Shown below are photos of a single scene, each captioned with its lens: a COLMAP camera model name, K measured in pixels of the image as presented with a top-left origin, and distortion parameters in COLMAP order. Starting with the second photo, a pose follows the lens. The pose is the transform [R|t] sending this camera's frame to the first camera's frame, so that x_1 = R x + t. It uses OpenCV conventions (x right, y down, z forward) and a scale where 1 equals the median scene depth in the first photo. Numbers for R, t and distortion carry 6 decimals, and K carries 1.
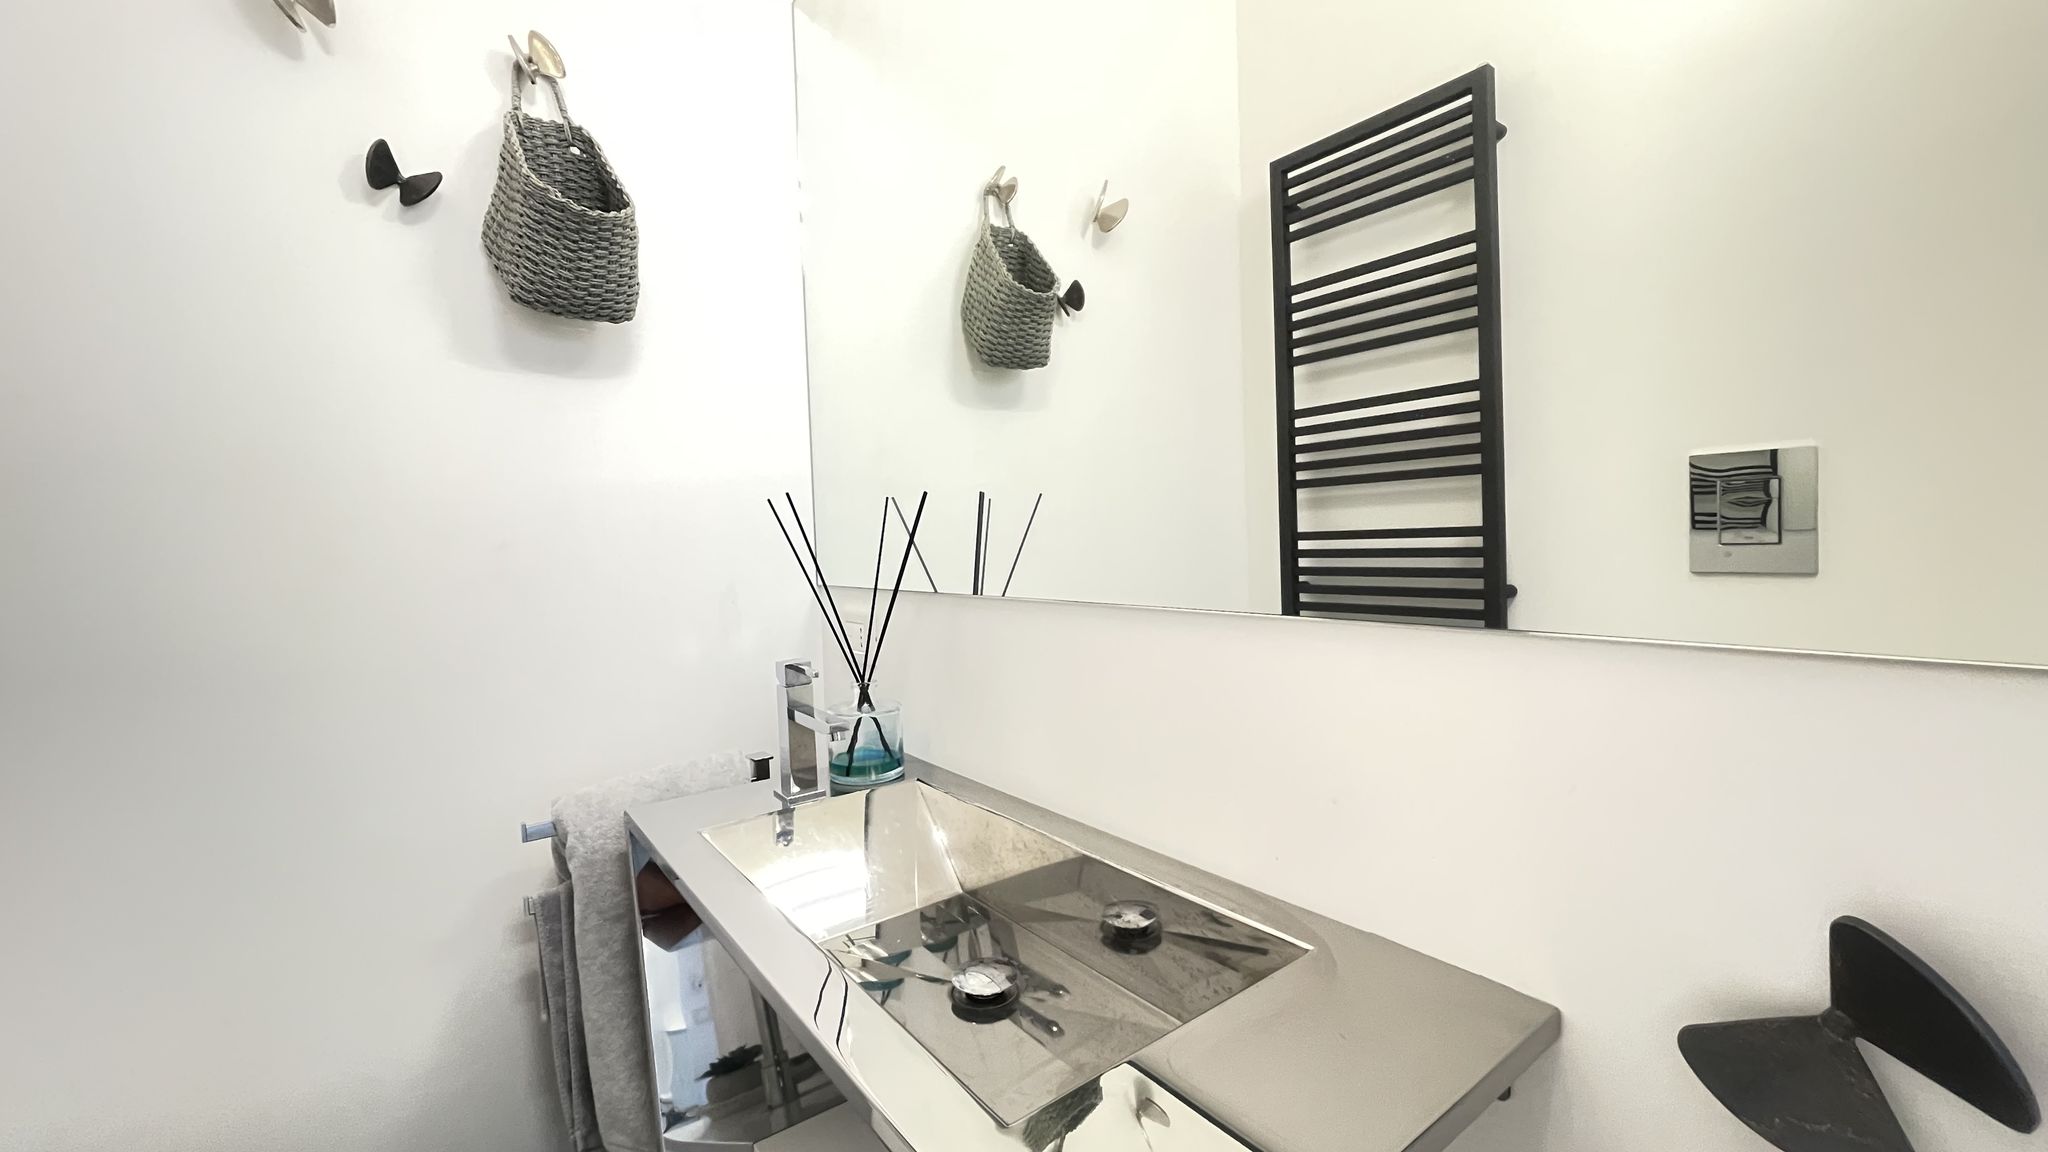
lens RADIAL K [[808.8, 0, 1024.0], [0, 808.8, 576.0], [0, 0, 1]] dist [-0.014328, 0.000000]
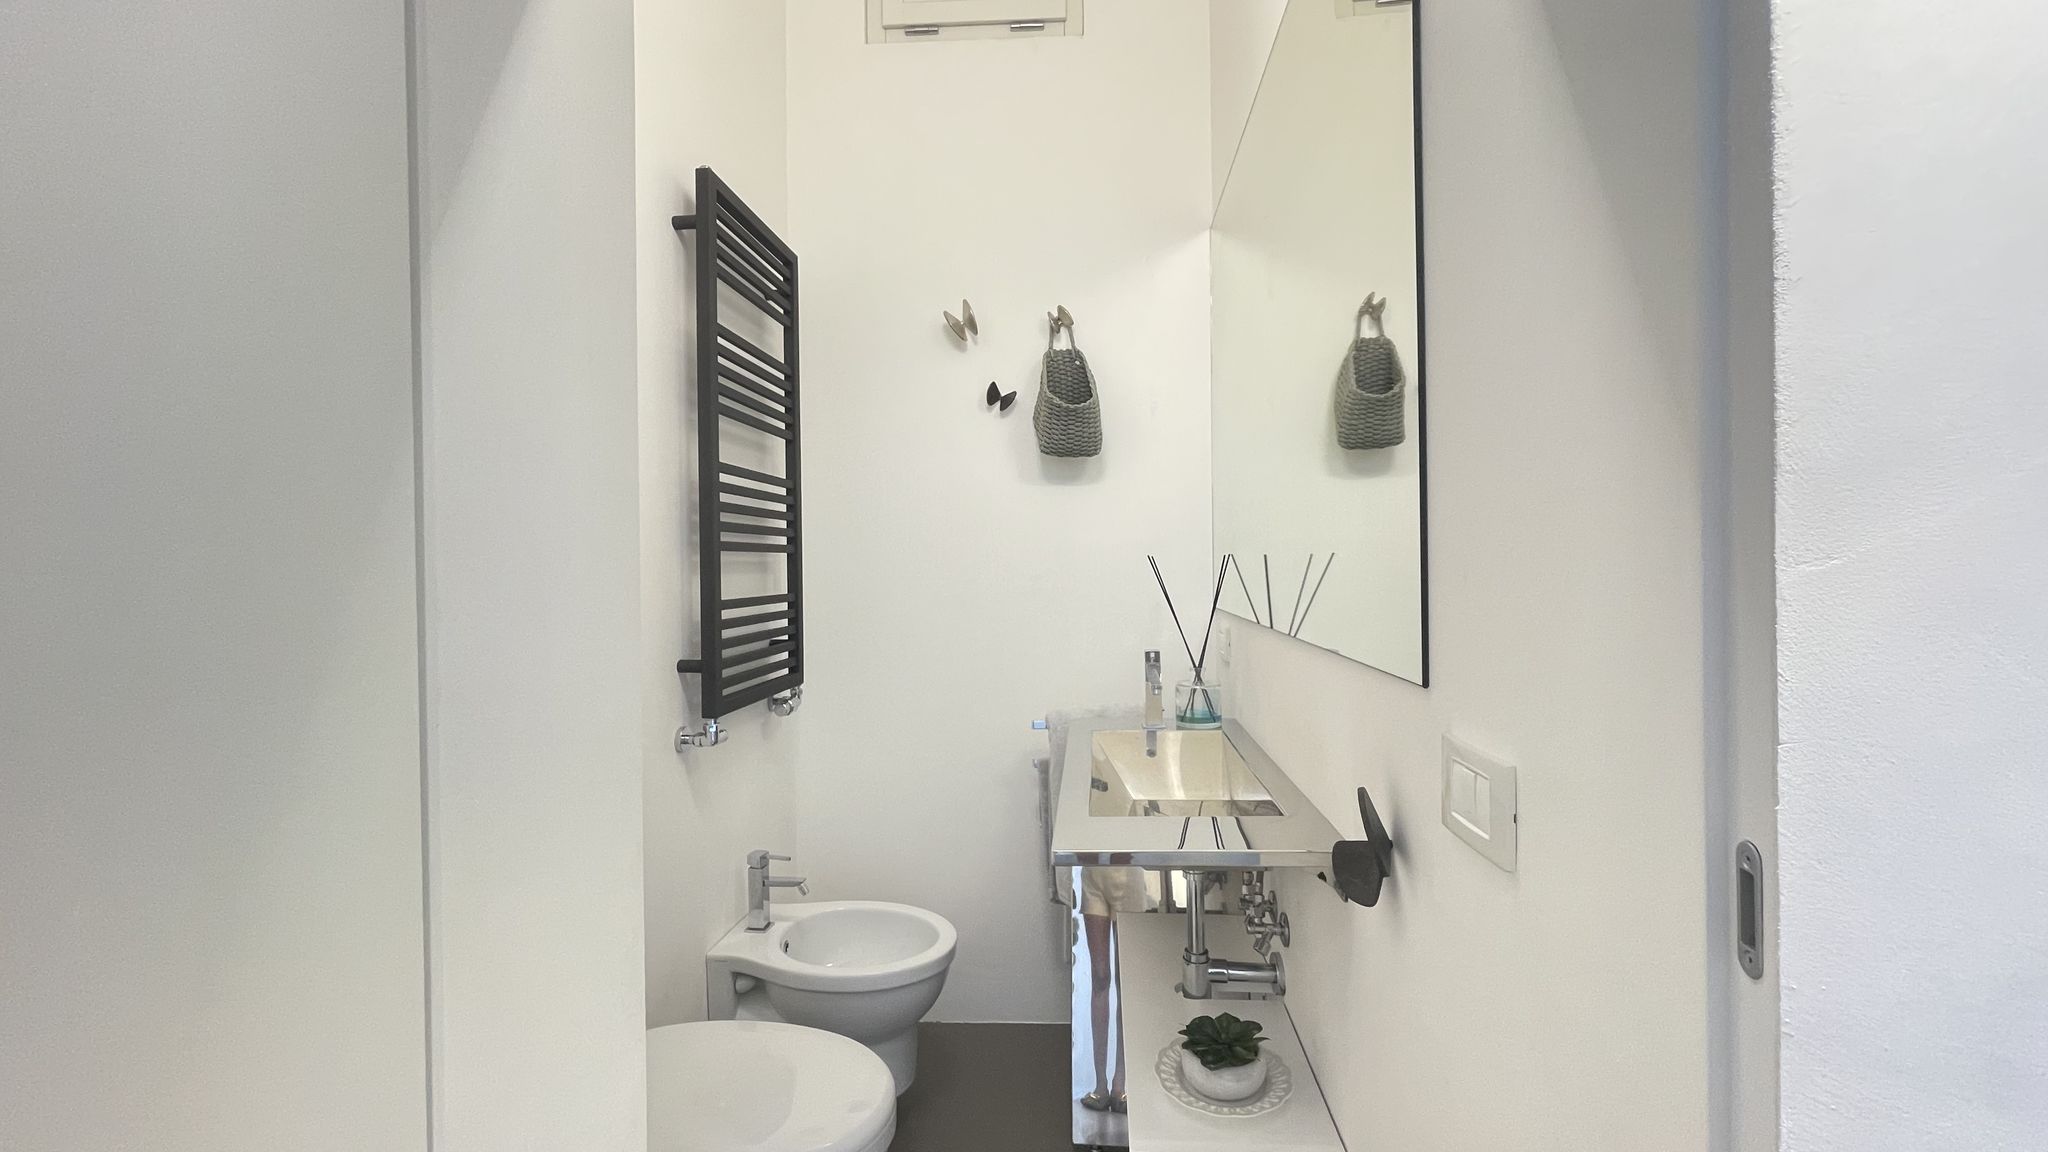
lens RADIAL K [[866.1, 0, 1024.0], [0, 866.1, 576.0], [0, 0, 1]] dist [0.000493, 0.000027]
pose [[0.738940, 0.034918, -0.672866, 0.721595], [-0.048029, 0.998846, -0.000912, -0.034355], [0.672057, 0.032991, 0.739764, -0.550292]]
